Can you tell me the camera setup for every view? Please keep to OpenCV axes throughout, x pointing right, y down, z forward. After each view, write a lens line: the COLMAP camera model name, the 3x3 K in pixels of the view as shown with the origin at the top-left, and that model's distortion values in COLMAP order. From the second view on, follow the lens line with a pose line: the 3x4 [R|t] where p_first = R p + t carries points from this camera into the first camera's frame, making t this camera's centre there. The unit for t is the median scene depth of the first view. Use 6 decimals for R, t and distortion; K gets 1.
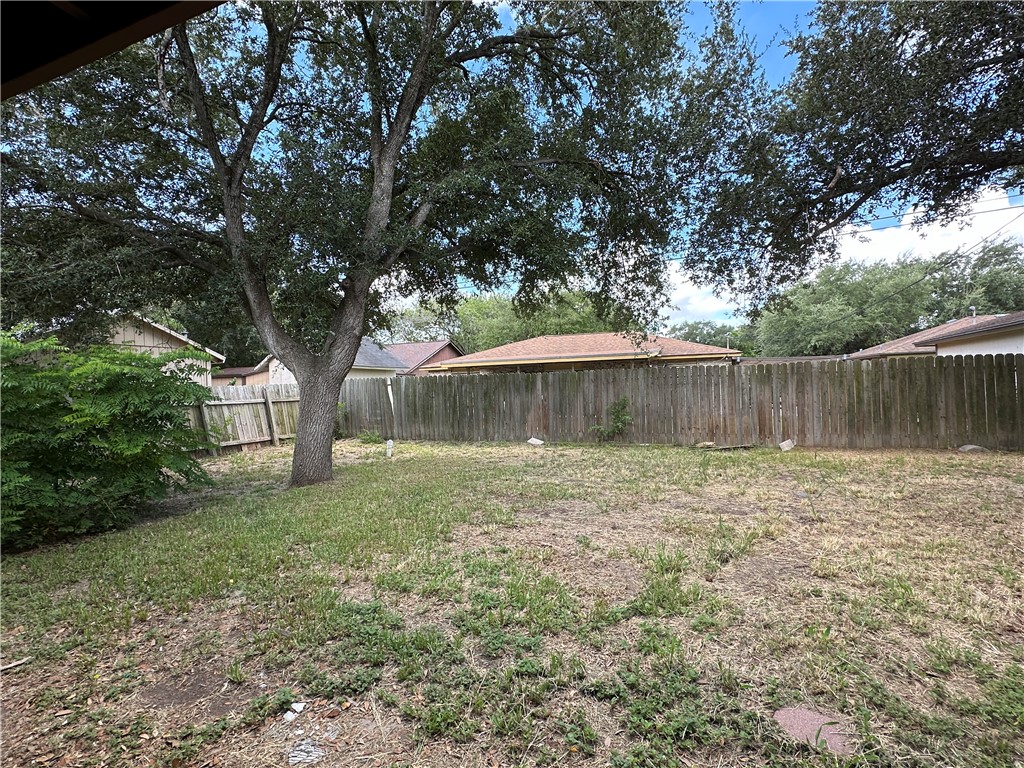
lens RADIAL K [[511.0, 0, 513.2], [0, 511.0, 380.1], [0, 0, 1]] dist [-0.000667, 0.000358]
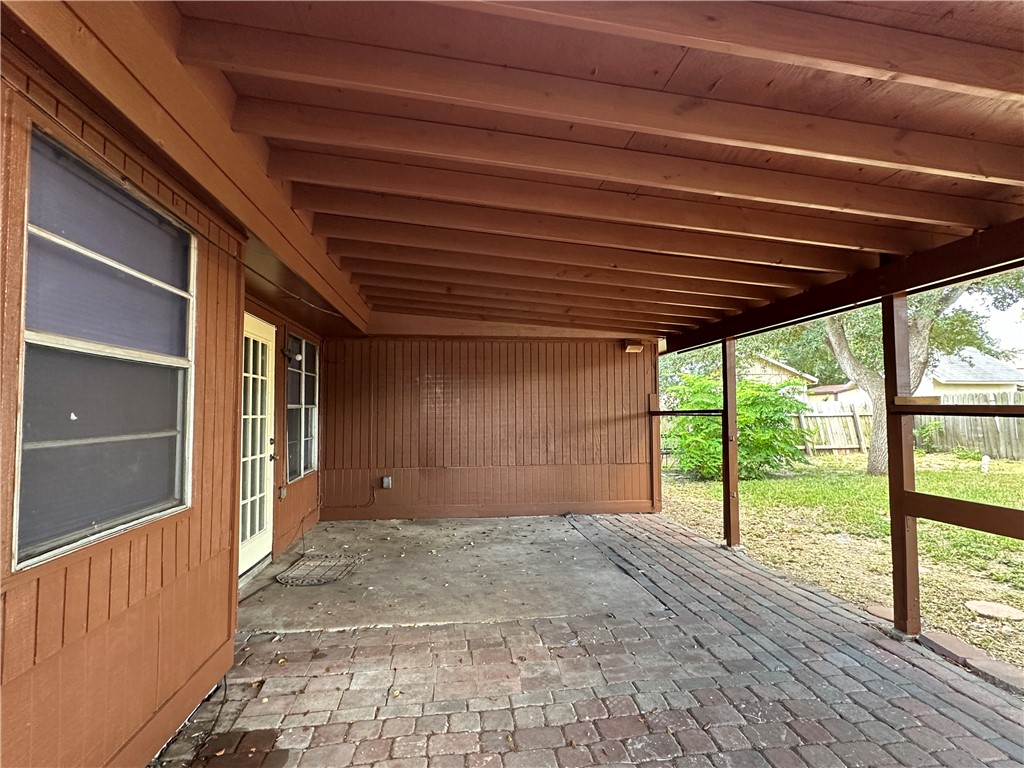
lens RADIAL K [[511.0, 0, 513.3], [0, 511.0, 384.1], [0, 0, 1]] dist [-0.000667, 0.000358]
pose [[0.492481, -0.028565, -0.869854, 0.202512], [0.010004, 0.999581, -0.027161, -0.006306], [0.870266, 0.004674, 0.492561, -0.340951]]
